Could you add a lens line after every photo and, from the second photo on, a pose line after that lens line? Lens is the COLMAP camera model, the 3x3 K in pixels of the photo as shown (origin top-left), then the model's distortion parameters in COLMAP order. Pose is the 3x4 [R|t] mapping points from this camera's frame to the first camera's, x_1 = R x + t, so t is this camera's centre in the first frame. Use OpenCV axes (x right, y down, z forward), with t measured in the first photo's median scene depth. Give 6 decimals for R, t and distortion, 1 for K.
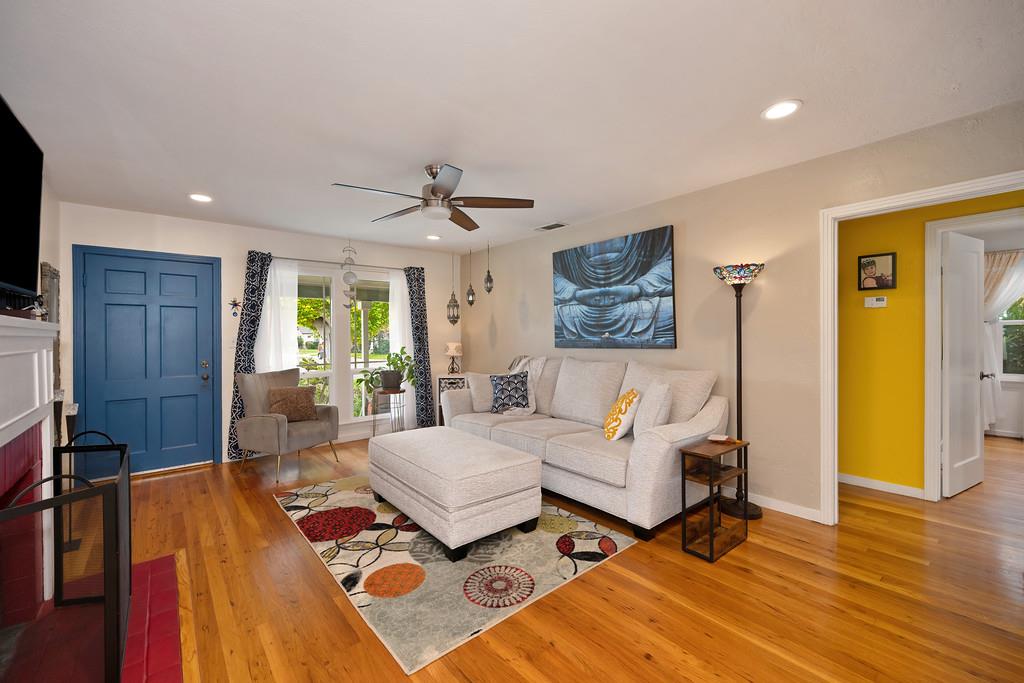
lens RADIAL K [[401.2, 0, 521.1], [0, 401.2, 337.9], [0, 0, 1]] dist [-0.001781, 0.000012]
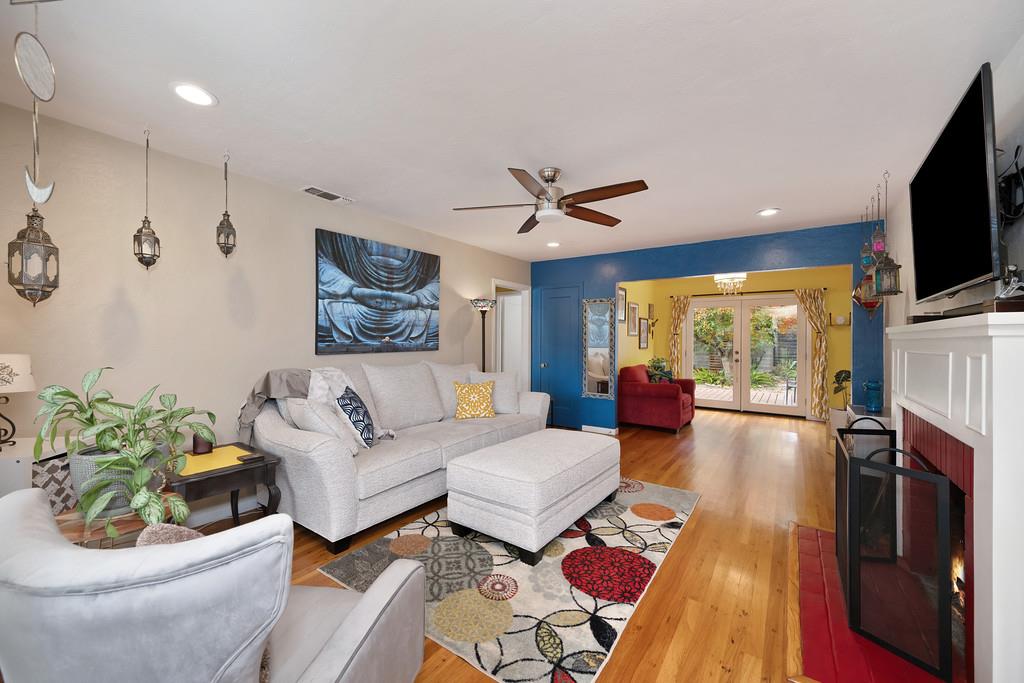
lens RADIAL K [[401.2, 0, 491.5], [0, 401.2, 344.5], [0, 0, 1]] dist [-0.001781, 0.000012]
pose [[-0.195708, 0.000029, 0.980662, -0.810416], [0.003407, 0.999994, 0.000650, 0.006524], [-0.980656, 0.003468, -0.195707, 0.935702]]
